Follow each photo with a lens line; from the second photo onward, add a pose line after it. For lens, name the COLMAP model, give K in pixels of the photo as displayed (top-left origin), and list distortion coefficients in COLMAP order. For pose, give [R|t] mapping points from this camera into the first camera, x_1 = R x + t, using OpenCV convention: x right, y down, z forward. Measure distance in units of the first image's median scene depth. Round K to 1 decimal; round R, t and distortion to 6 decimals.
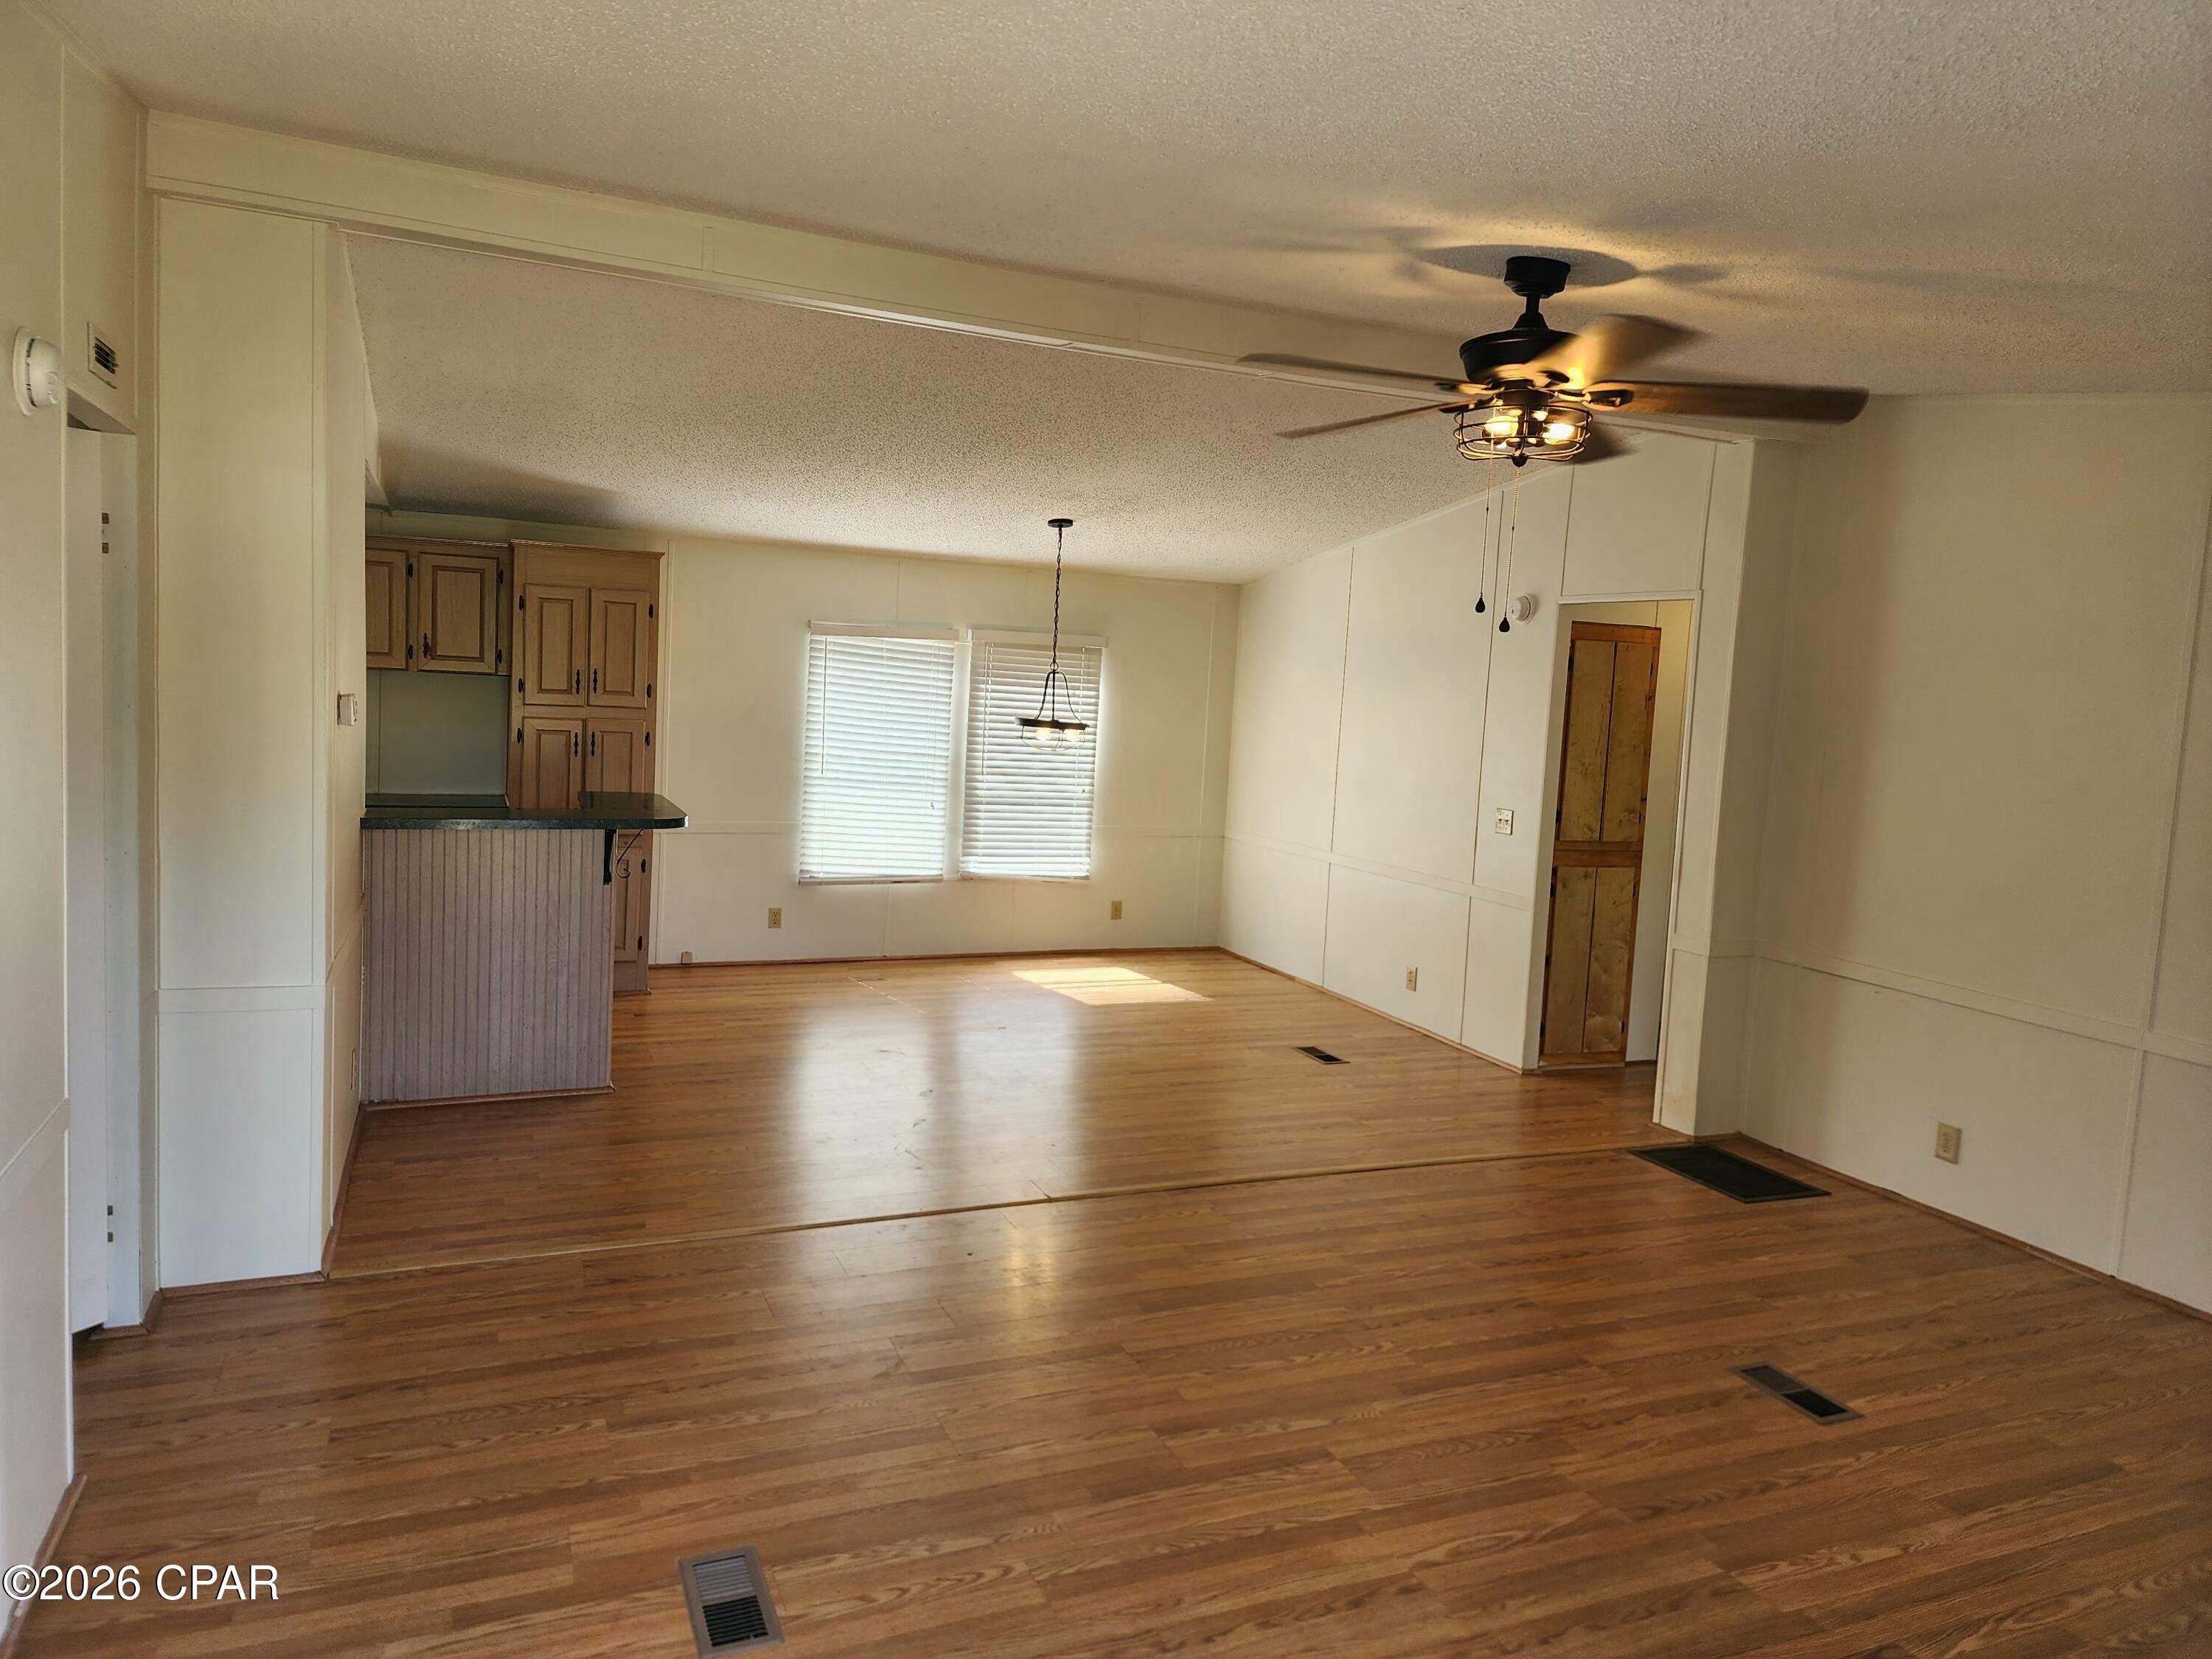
lens RADIAL K [[1472.8, 0, 1127.6], [0, 1472.8, 816.8], [0, 0, 1]] dist [0.071991, -0.063292]
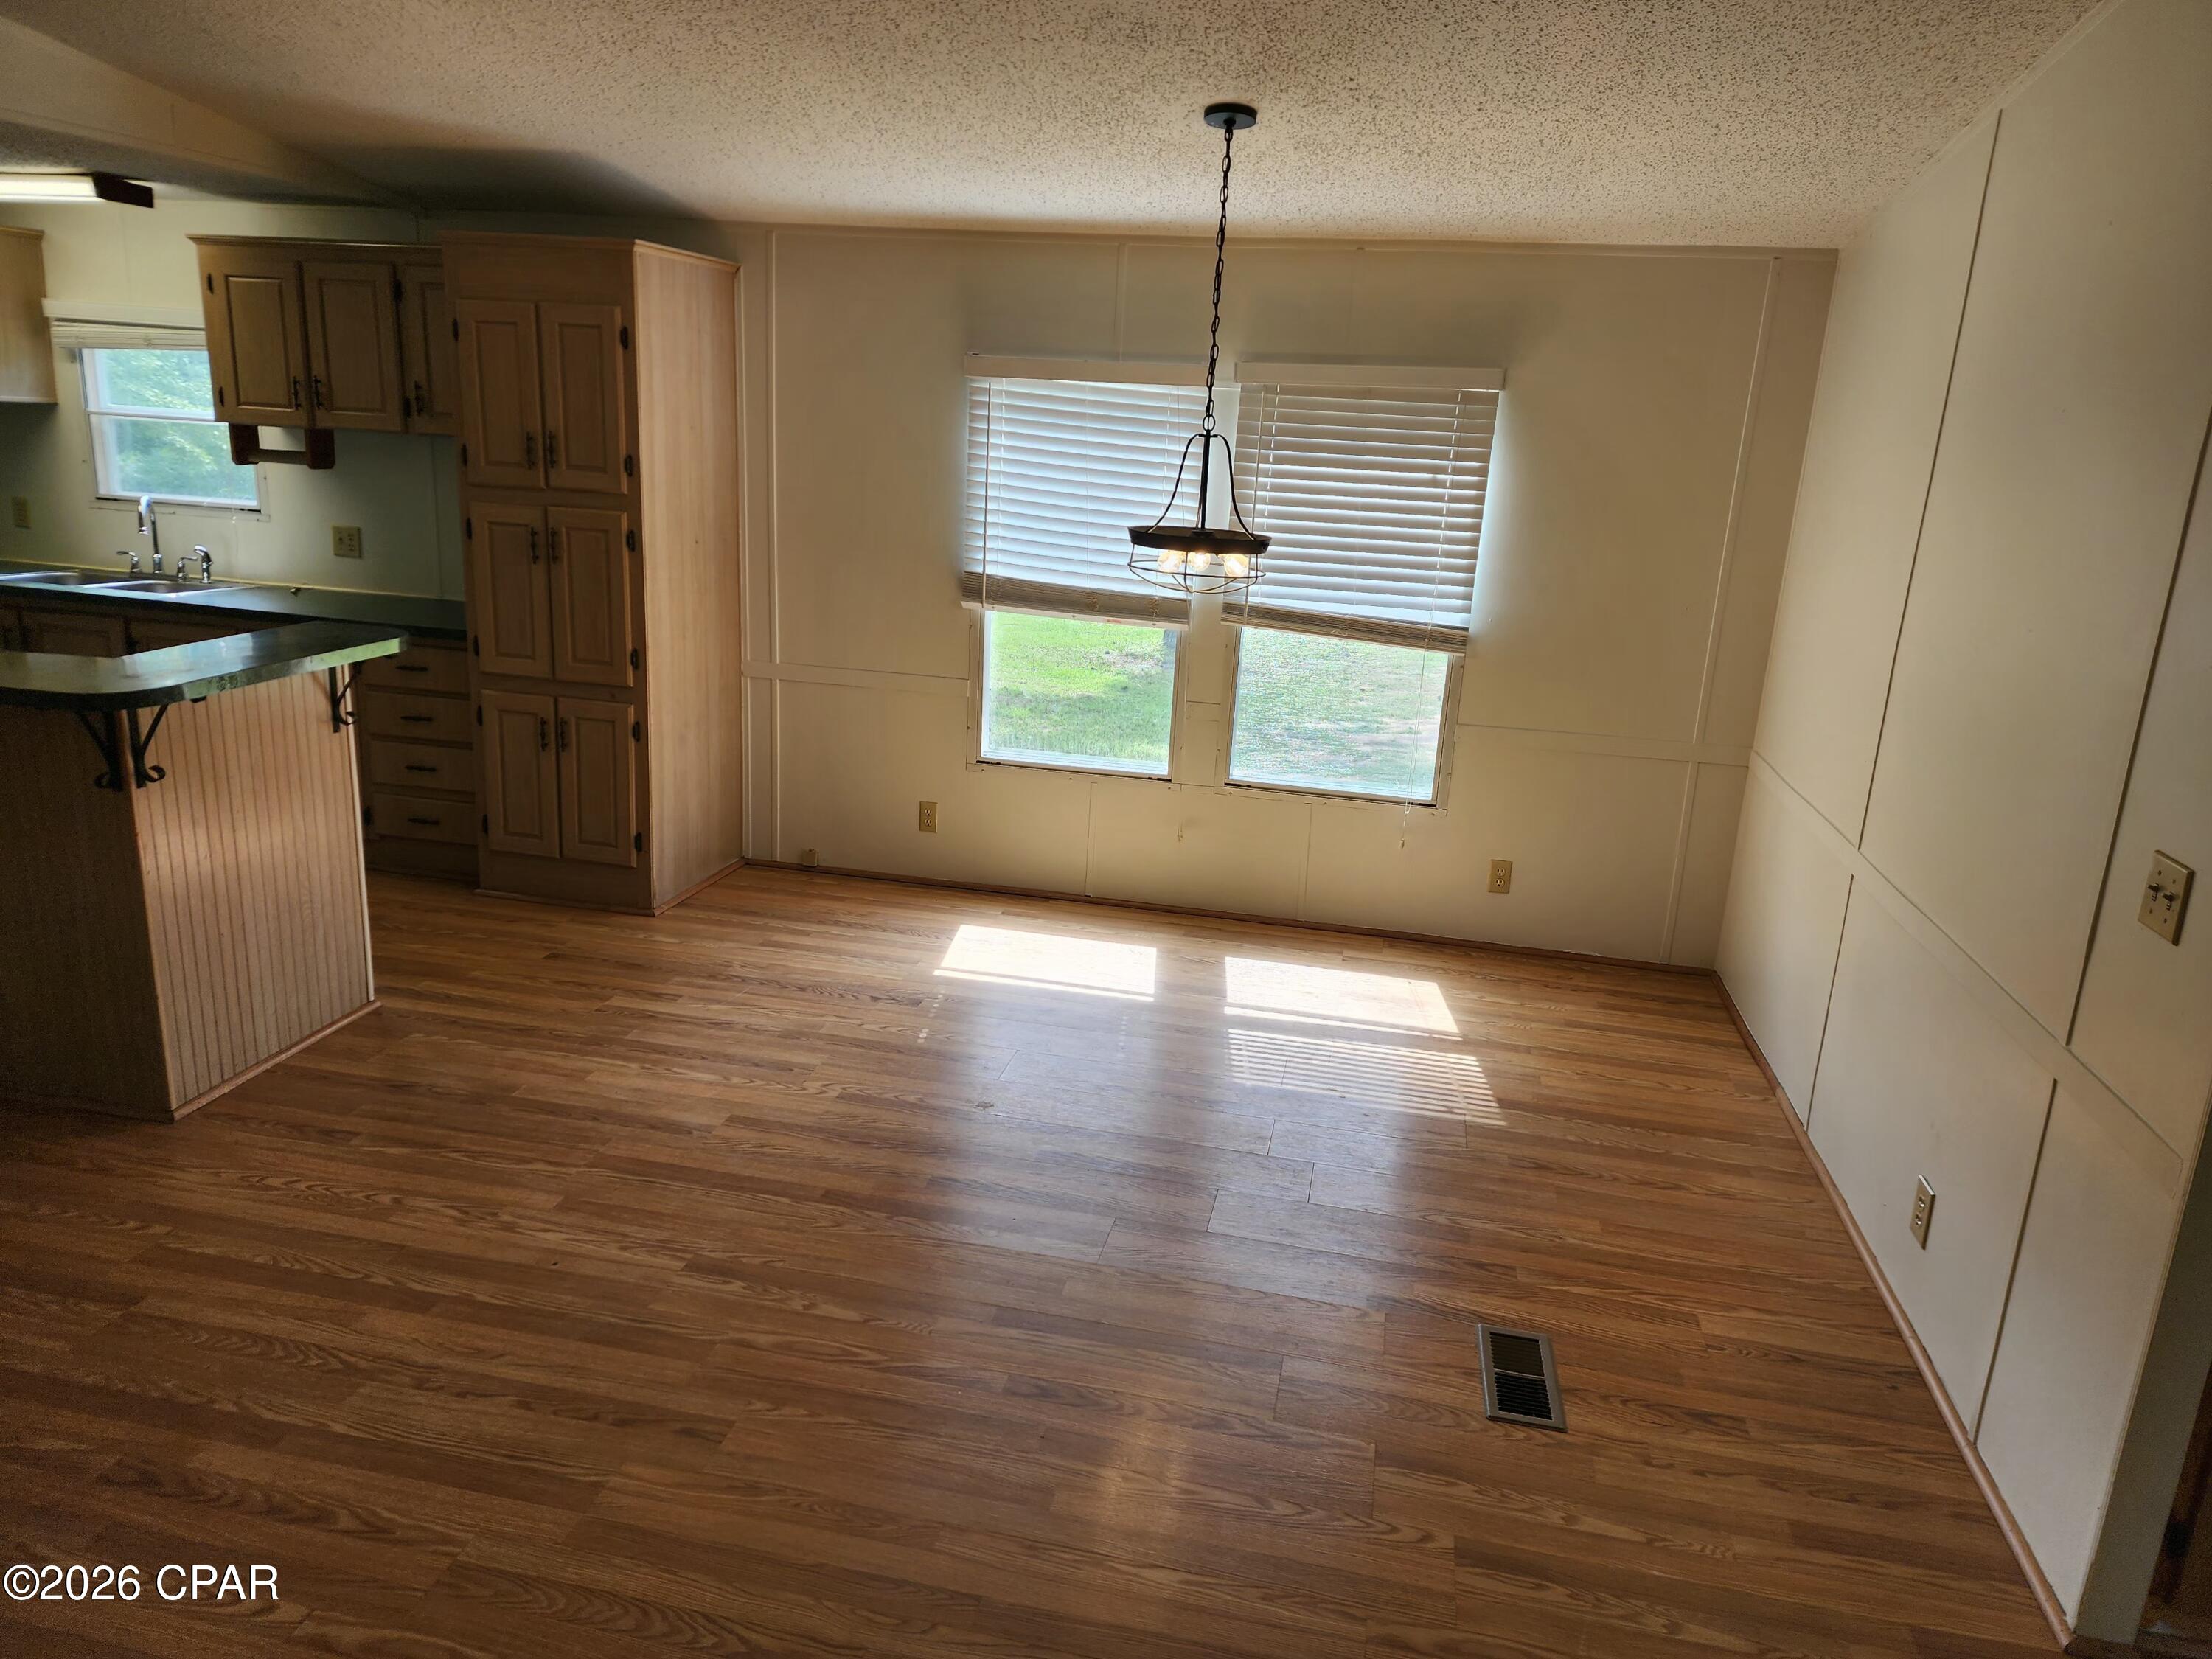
lens RADIAL K [[1472.8, 0, 1120.8], [0, 1472.8, 814.4], [0, 0, 1]] dist [0.071991, -0.063292]
pose [[0.810969, 0.140058, -0.568079, 0.406716], [-0.061311, 0.985924, 0.155550, -0.080560], [0.581869, -0.091316, 0.808140, 0.966453]]
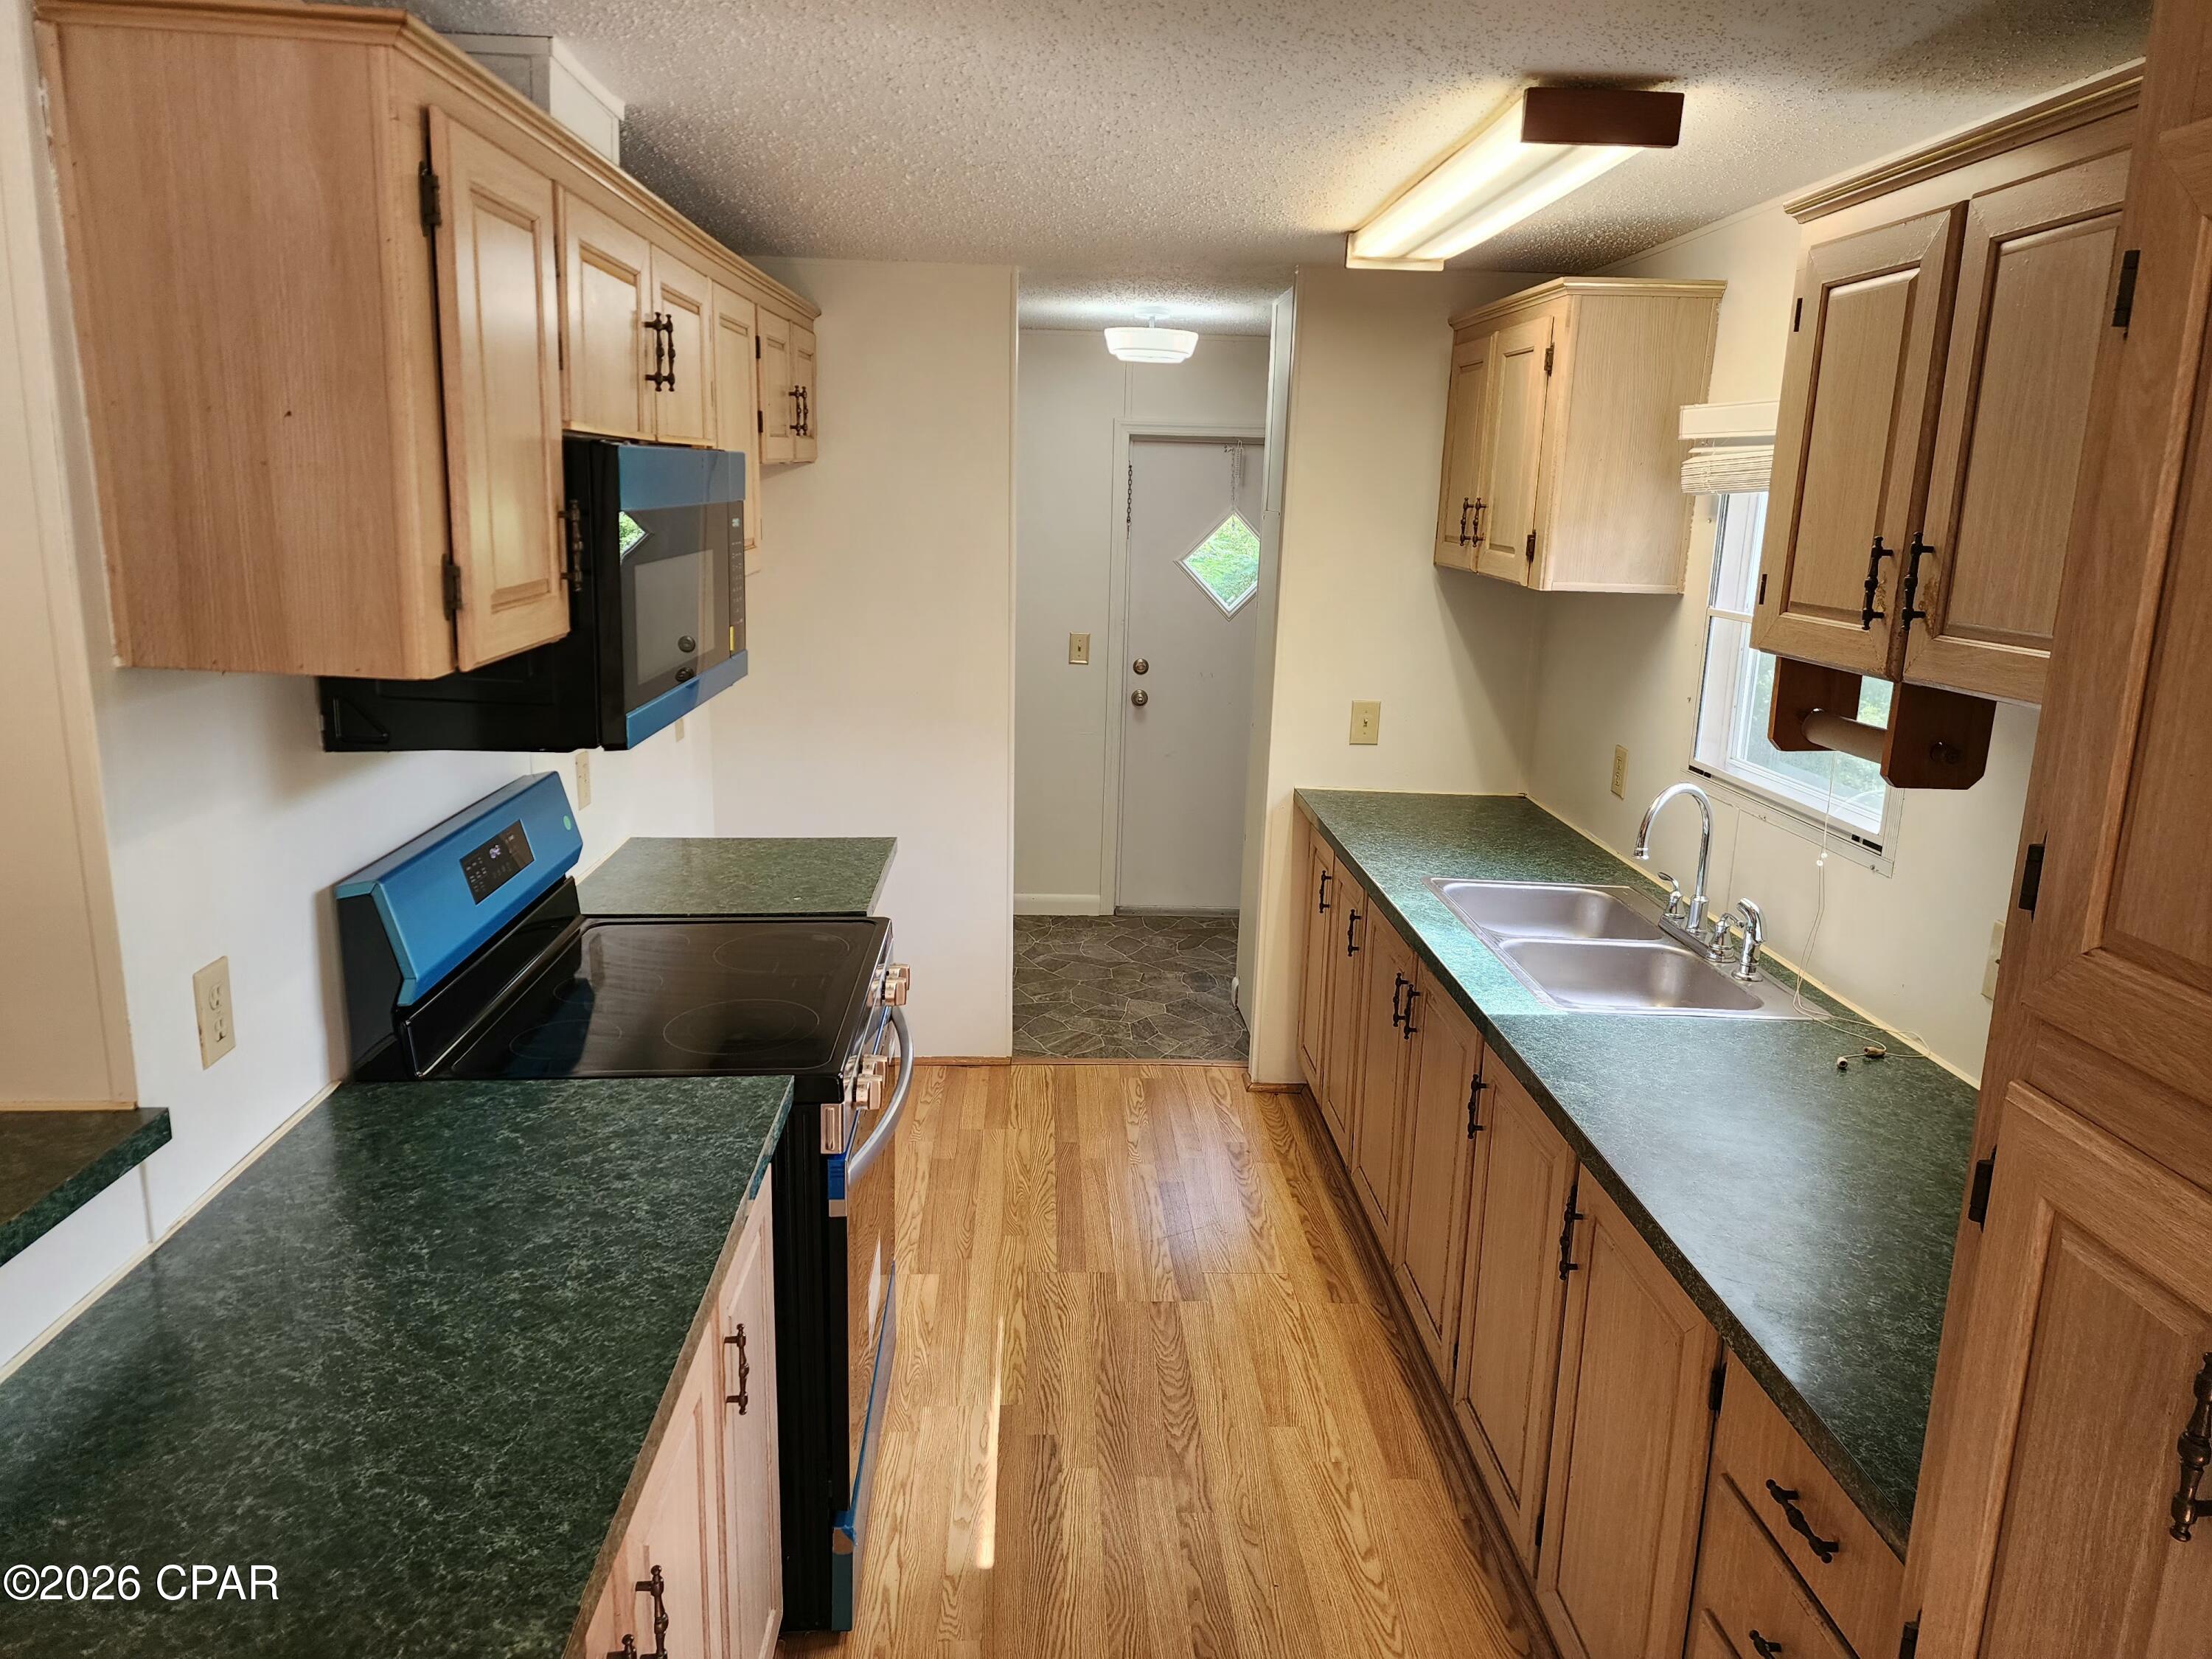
lens RADIAL K [[1472.8, 0, 1100.5], [0, 1472.8, 806.6], [0, 0, 1]] dist [0.071991, -0.063292]
pose [[-0.367756, 0.133253, -0.920326, -0.389991], [-0.131304, 0.972324, 0.193250, -0.178606], [0.920606, 0.191911, -0.340081, 1.545563]]
